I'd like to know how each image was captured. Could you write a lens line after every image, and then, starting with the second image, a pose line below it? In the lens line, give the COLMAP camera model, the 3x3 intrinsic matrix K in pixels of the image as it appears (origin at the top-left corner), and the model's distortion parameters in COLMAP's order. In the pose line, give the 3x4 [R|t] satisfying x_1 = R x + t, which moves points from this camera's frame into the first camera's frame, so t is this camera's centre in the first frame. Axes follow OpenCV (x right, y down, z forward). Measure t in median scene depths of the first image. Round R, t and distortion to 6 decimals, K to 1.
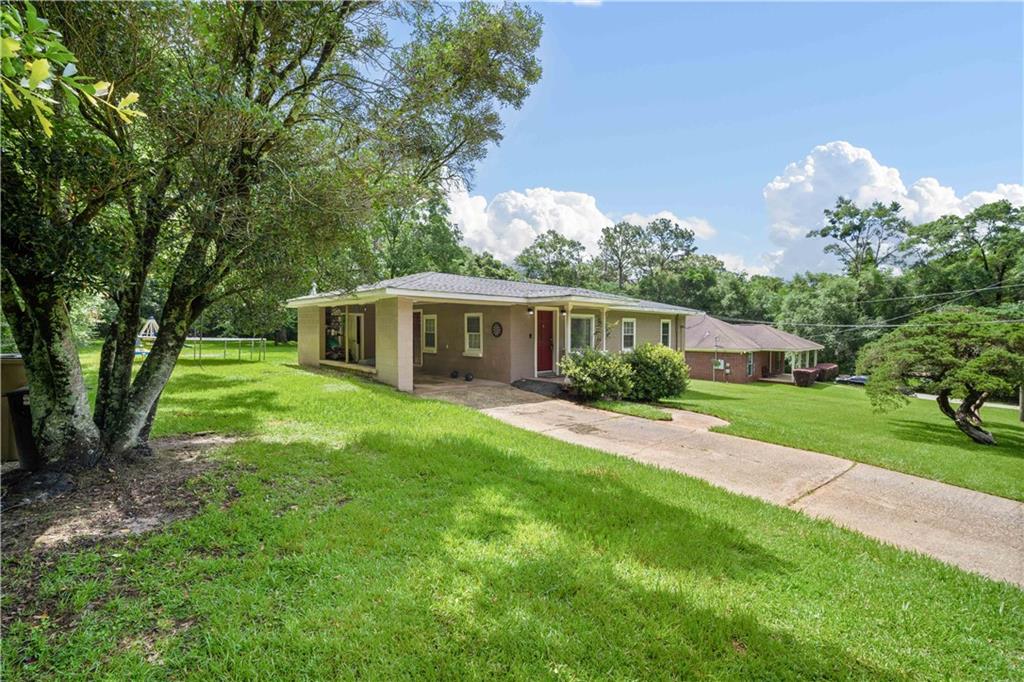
lens RADIAL K [[450.9, 0, 514.8], [0, 450.9, 342.3], [0, 0, 1]] dist [-0.013759, 0.000108]
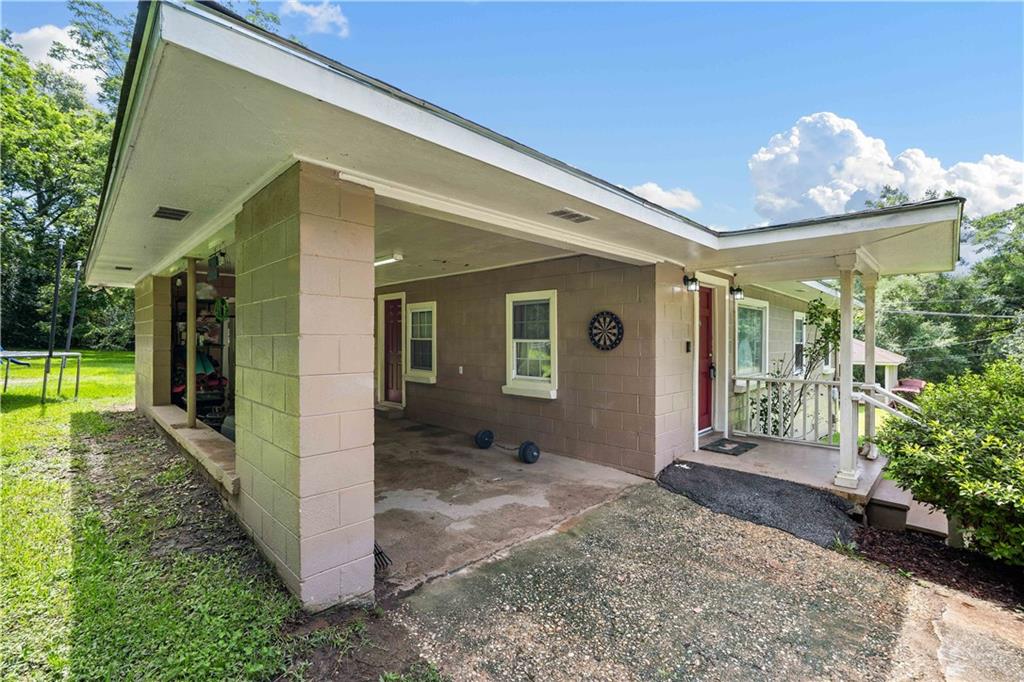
lens RADIAL K [[450.9, 0, 514.8], [0, 450.9, 342.3], [0, 0, 1]] dist [-0.013759, 0.000108]
pose [[0.998720, -0.002341, 0.050521, -0.125052], [0.003470, 0.999746, -0.022258, -0.008742], [-0.050456, 0.022404, 0.998475, 0.568749]]
